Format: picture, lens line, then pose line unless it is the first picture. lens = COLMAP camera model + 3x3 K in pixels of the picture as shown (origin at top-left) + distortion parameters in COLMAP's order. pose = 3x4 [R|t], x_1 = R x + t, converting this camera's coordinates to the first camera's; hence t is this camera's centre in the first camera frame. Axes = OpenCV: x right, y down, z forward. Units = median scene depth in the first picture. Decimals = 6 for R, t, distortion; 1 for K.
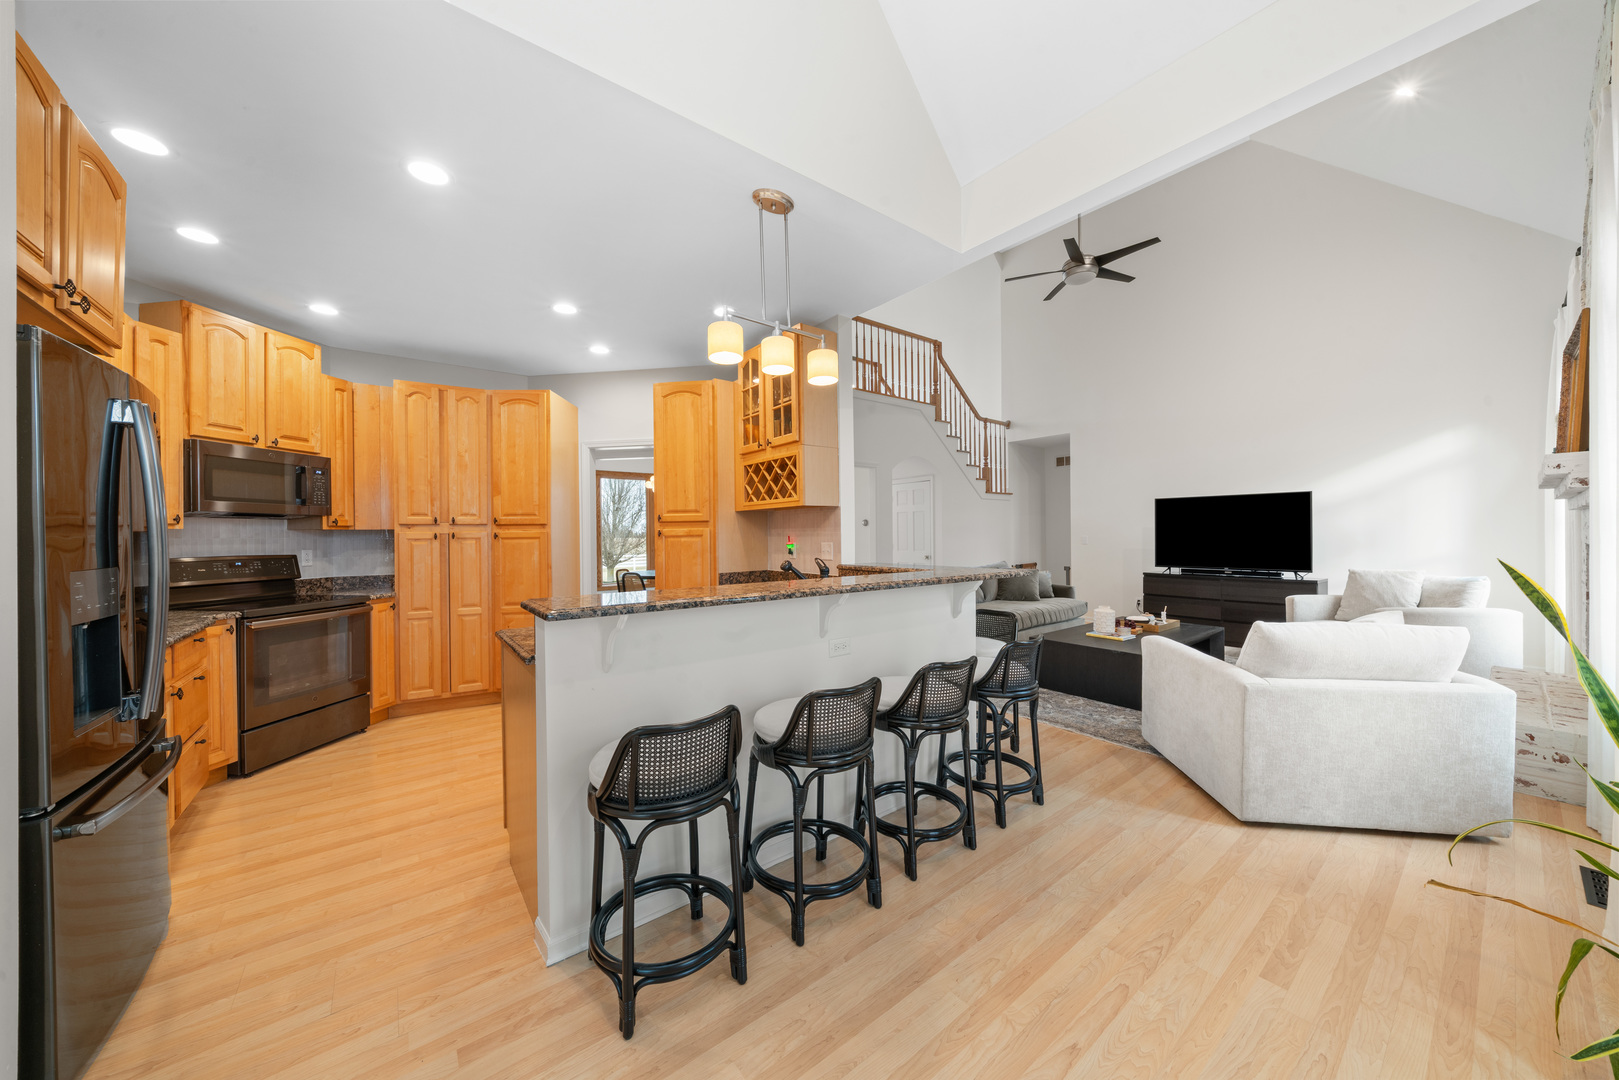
lens RADIAL K [[552.1, 0, 798.5], [0, 552.1, 536.0], [0, 0, 1]] dist [-0.006588, 0.000209]
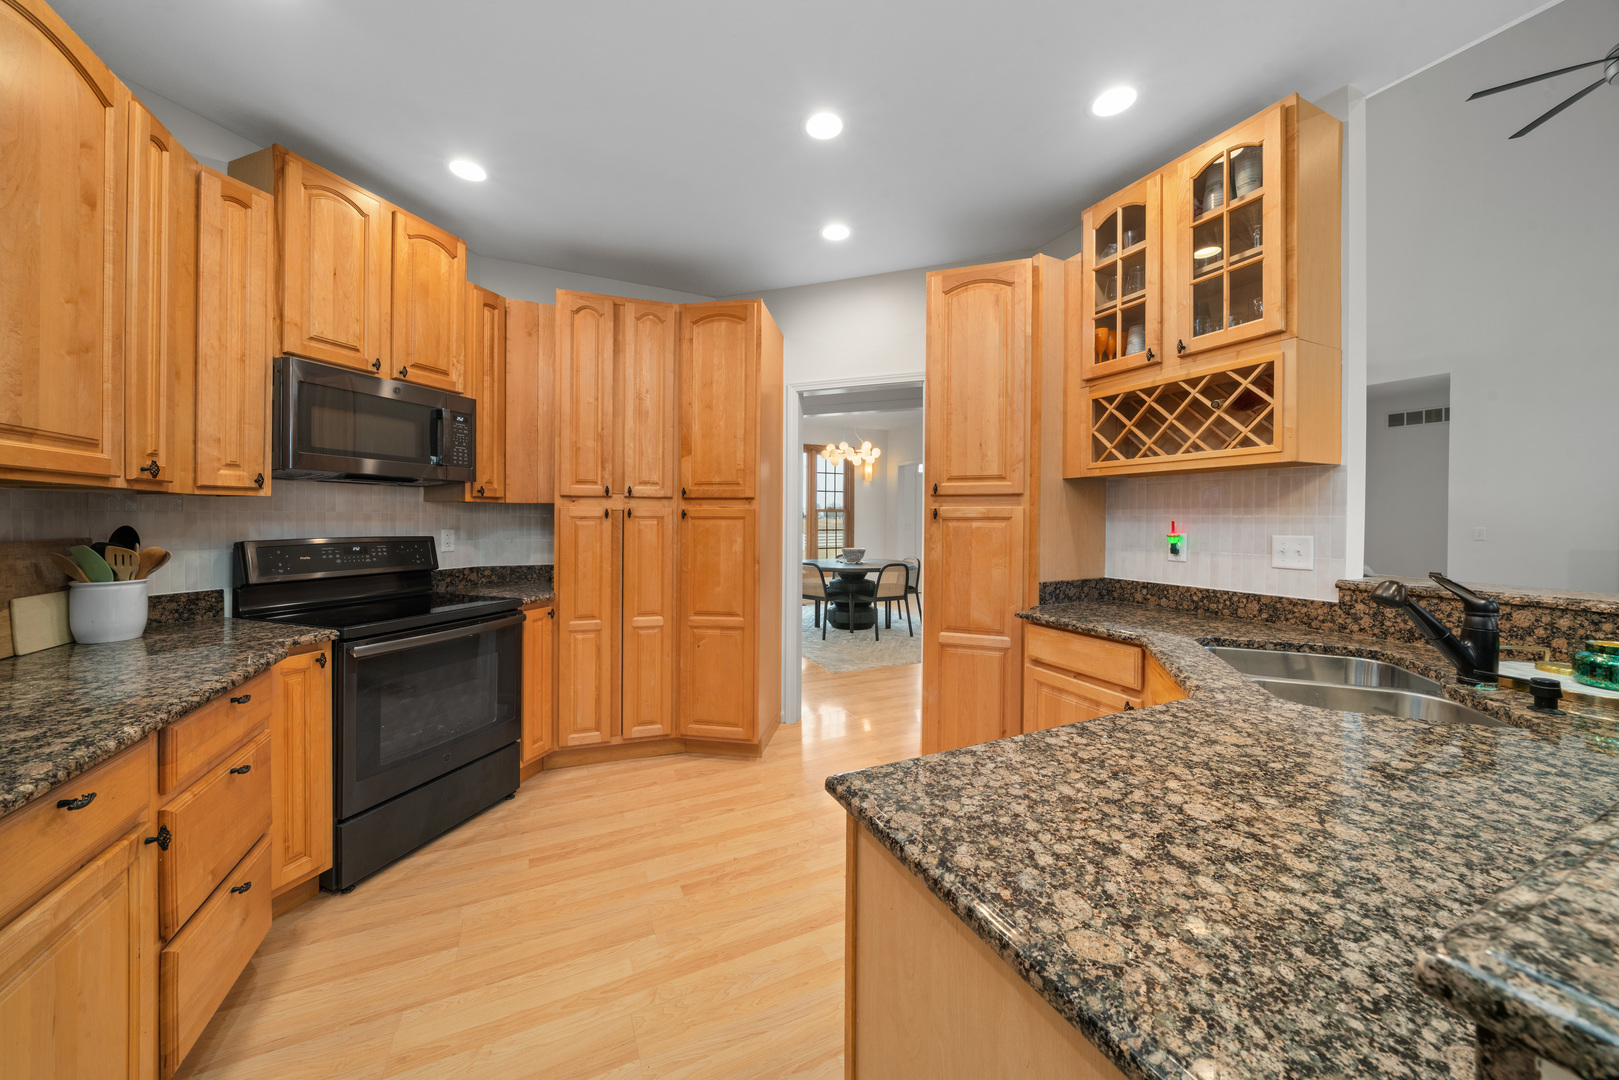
lens RADIAL K [[552.1, 0, 790.9], [0, 552.1, 520.8], [0, 0, 1]] dist [-0.006588, 0.000209]
pose [[0.977868, 0.016970, -0.208533, -0.283414], [-0.016147, 0.999854, 0.005648, 0.002186], [0.208598, -0.002156, 0.977999, 0.363316]]
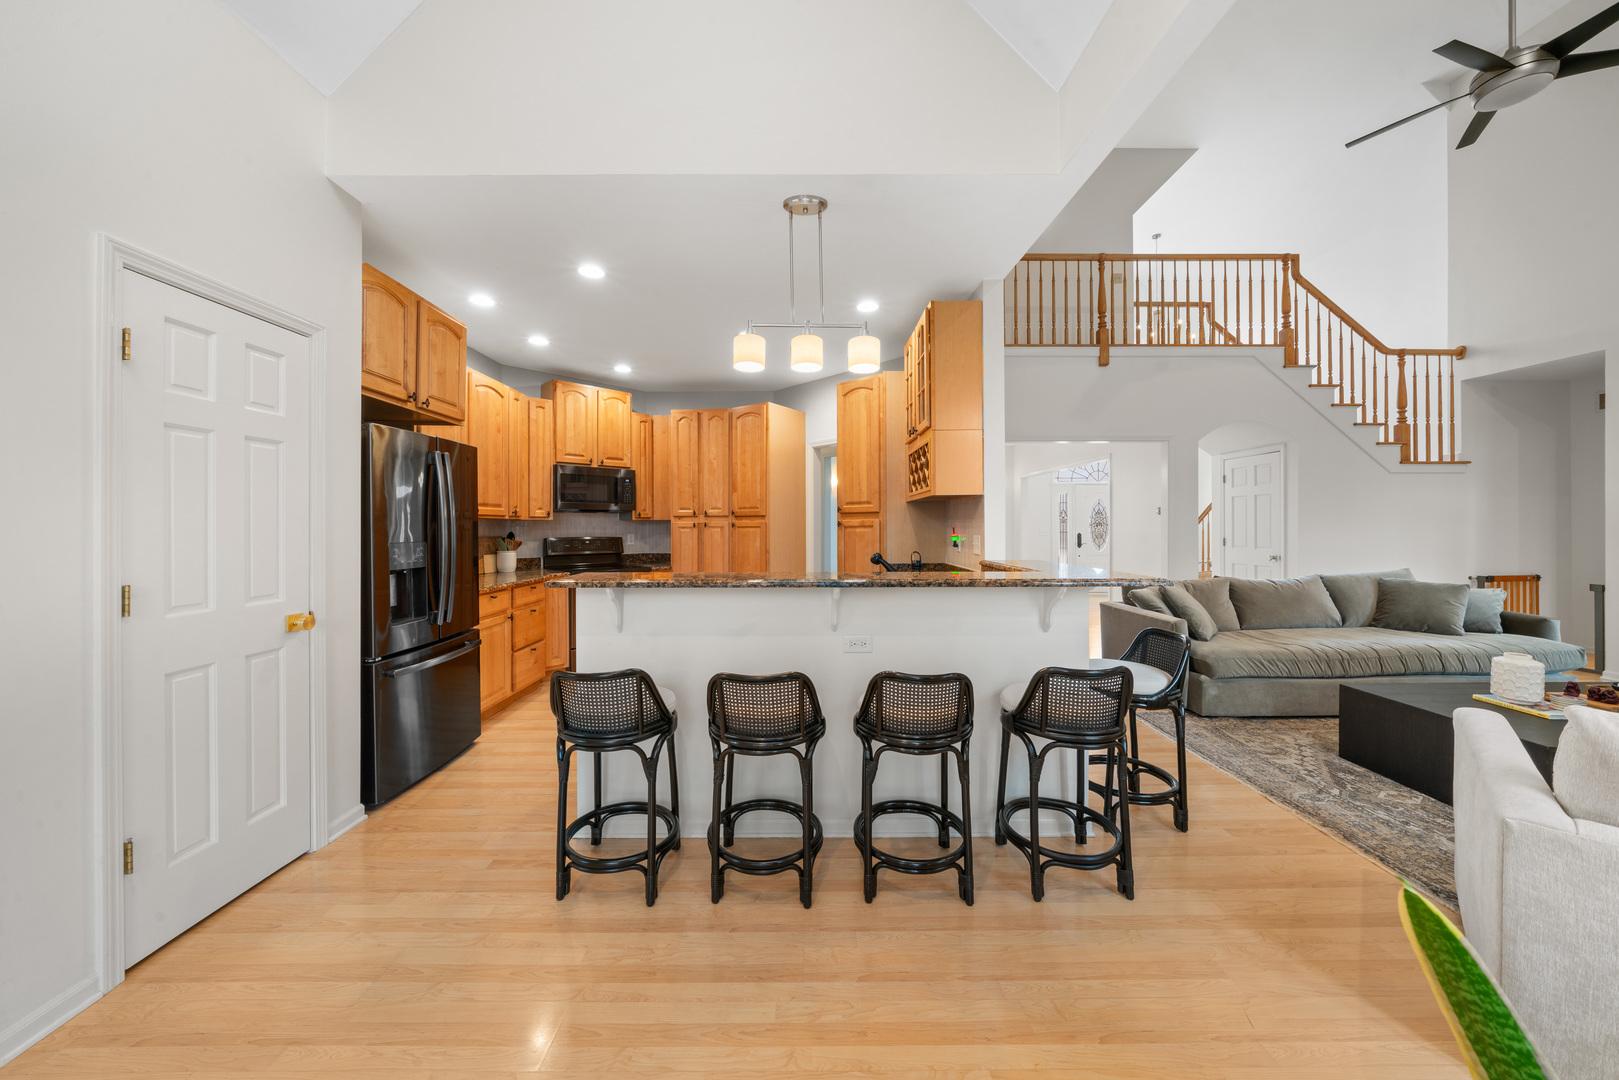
lens RADIAL K [[552.1, 0, 799.1], [0, 552.1, 528.7], [0, 0, 1]] dist [-0.006588, 0.000209]
pose [[0.797083, 0.010936, -0.603770, 0.336670], [-0.006082, 0.999931, 0.010081, -0.005615], [0.603839, -0.004364, 0.797094, 0.098110]]
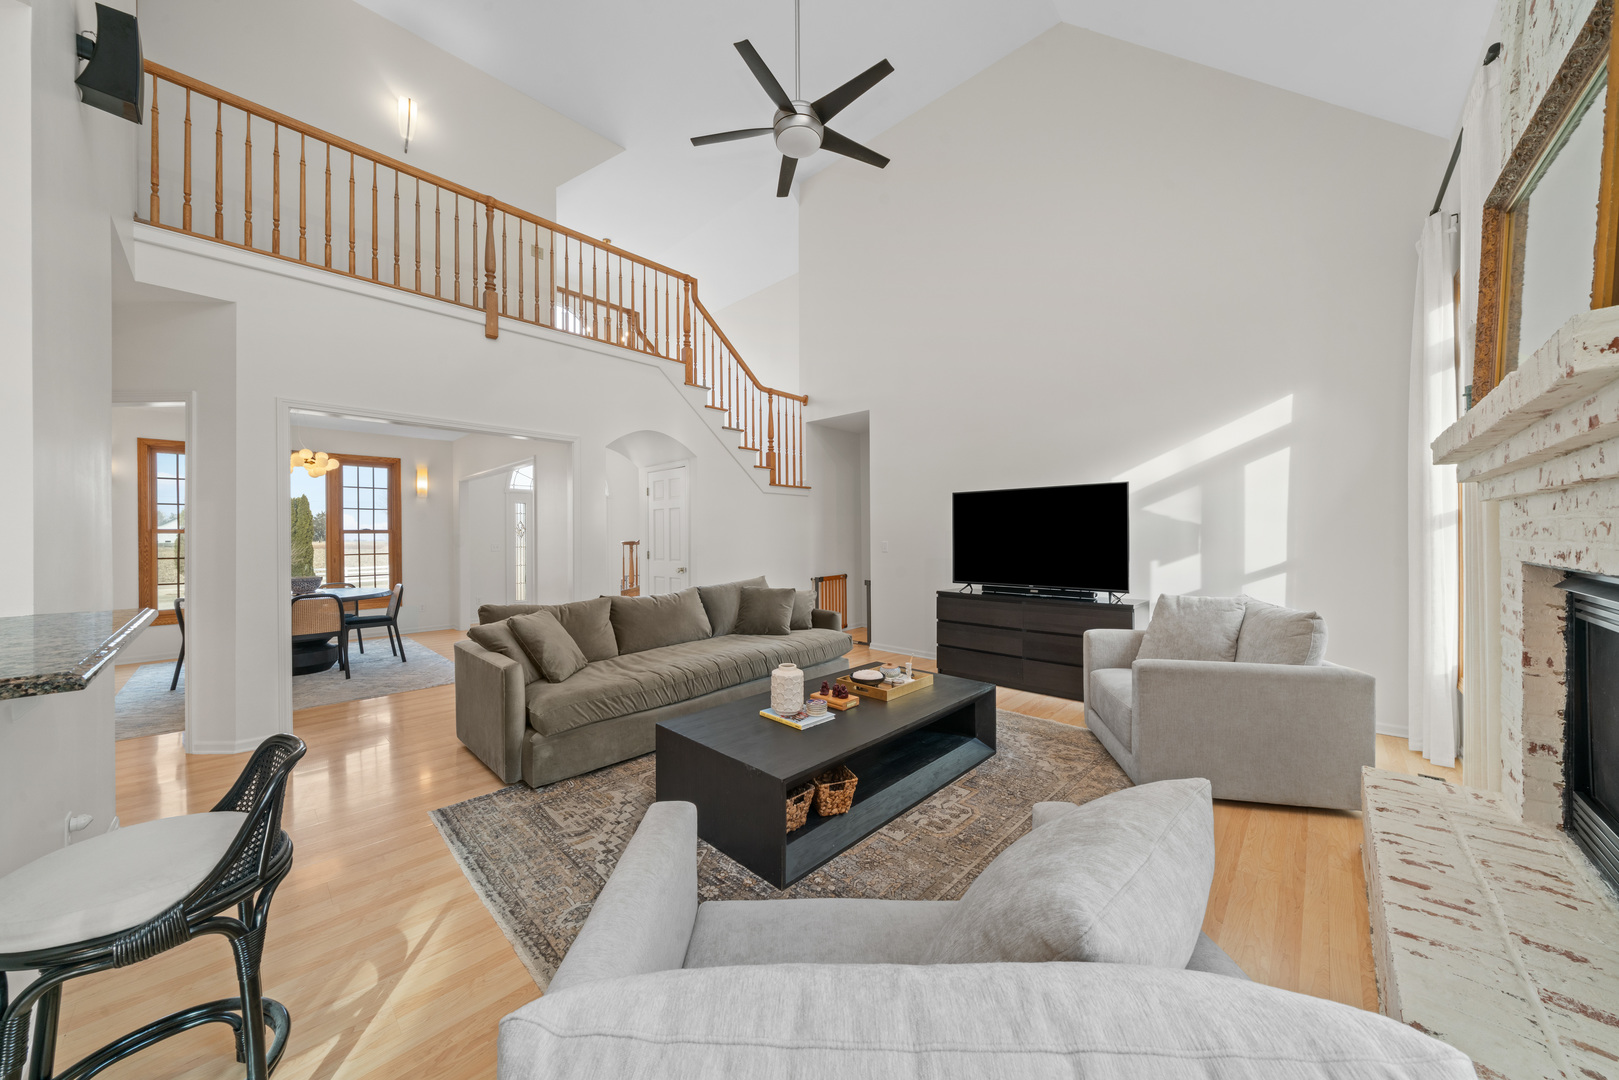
lens RADIAL K [[552.1, 0, 801.6], [0, 552.1, 535.5], [0, 0, 1]] dist [-0.006588, 0.000209]
pose [[0.987753, 0.004296, 0.155969, 0.541228], [-0.003399, 0.999976, -0.006017, -0.006527], [-0.155992, 0.005414, 0.987744, 0.473580]]
